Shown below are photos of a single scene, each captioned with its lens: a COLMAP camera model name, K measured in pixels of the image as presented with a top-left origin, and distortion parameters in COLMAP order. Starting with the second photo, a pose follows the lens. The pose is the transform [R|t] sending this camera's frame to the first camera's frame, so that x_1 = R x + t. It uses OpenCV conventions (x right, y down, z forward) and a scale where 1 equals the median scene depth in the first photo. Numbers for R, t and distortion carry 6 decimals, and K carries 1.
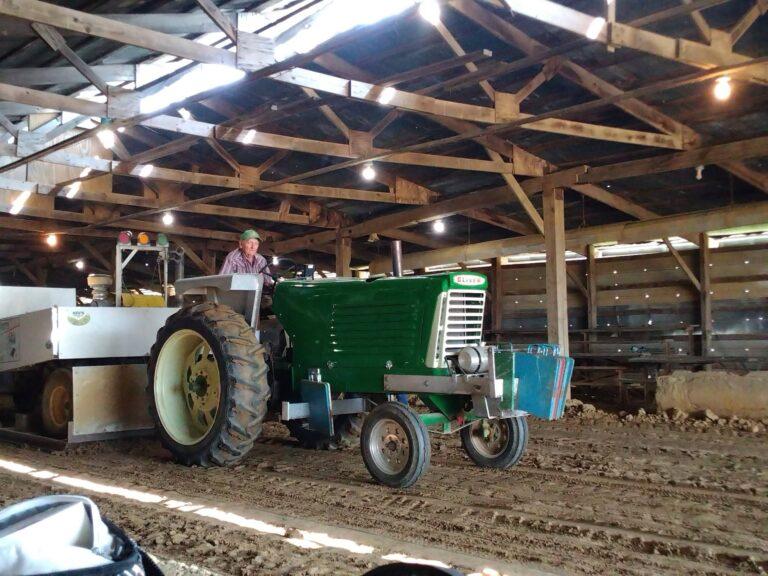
lens RADIAL K [[997.6, 0, 384.0], [0, 997.6, 288.0], [0, 0, 1]] dist [0.114475, -0.032569]
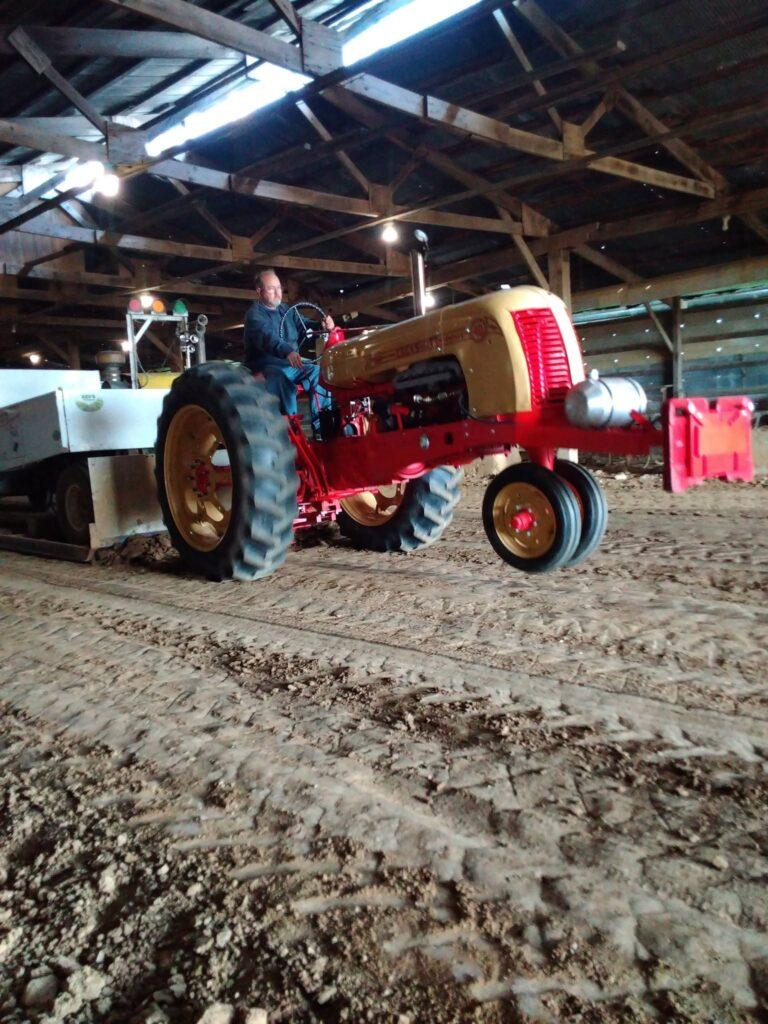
lens RADIAL K [[835.0, 0, 386.8], [0, 835.0, 514.4], [0, 0, 1]] dist [0.096949, -0.129735]
pose [[0.991550, -0.066787, 0.111214, -0.113072], [0.046885, 0.983838, 0.172816, 0.003977], [-0.120959, -0.166141, 0.978655, 0.190575]]
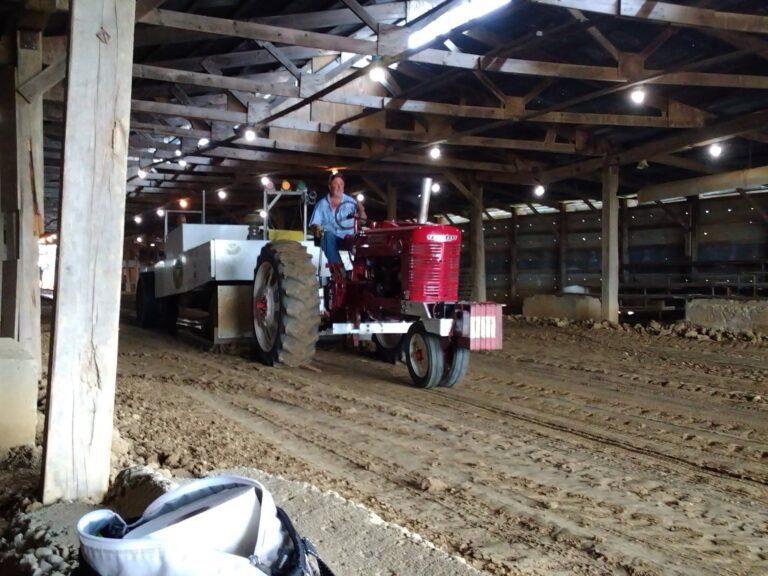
lens RADIAL K [[946.4, 0, 384.0], [0, 946.4, 288.0], [0, 0, 1]] dist [0.165957, -0.336854]
pose [[0.962690, 0.012415, -0.270322, 0.000581], [0.007911, 0.997229, 0.073973, -0.001754], [0.270491, -0.073351, 0.959924, 0.032541]]
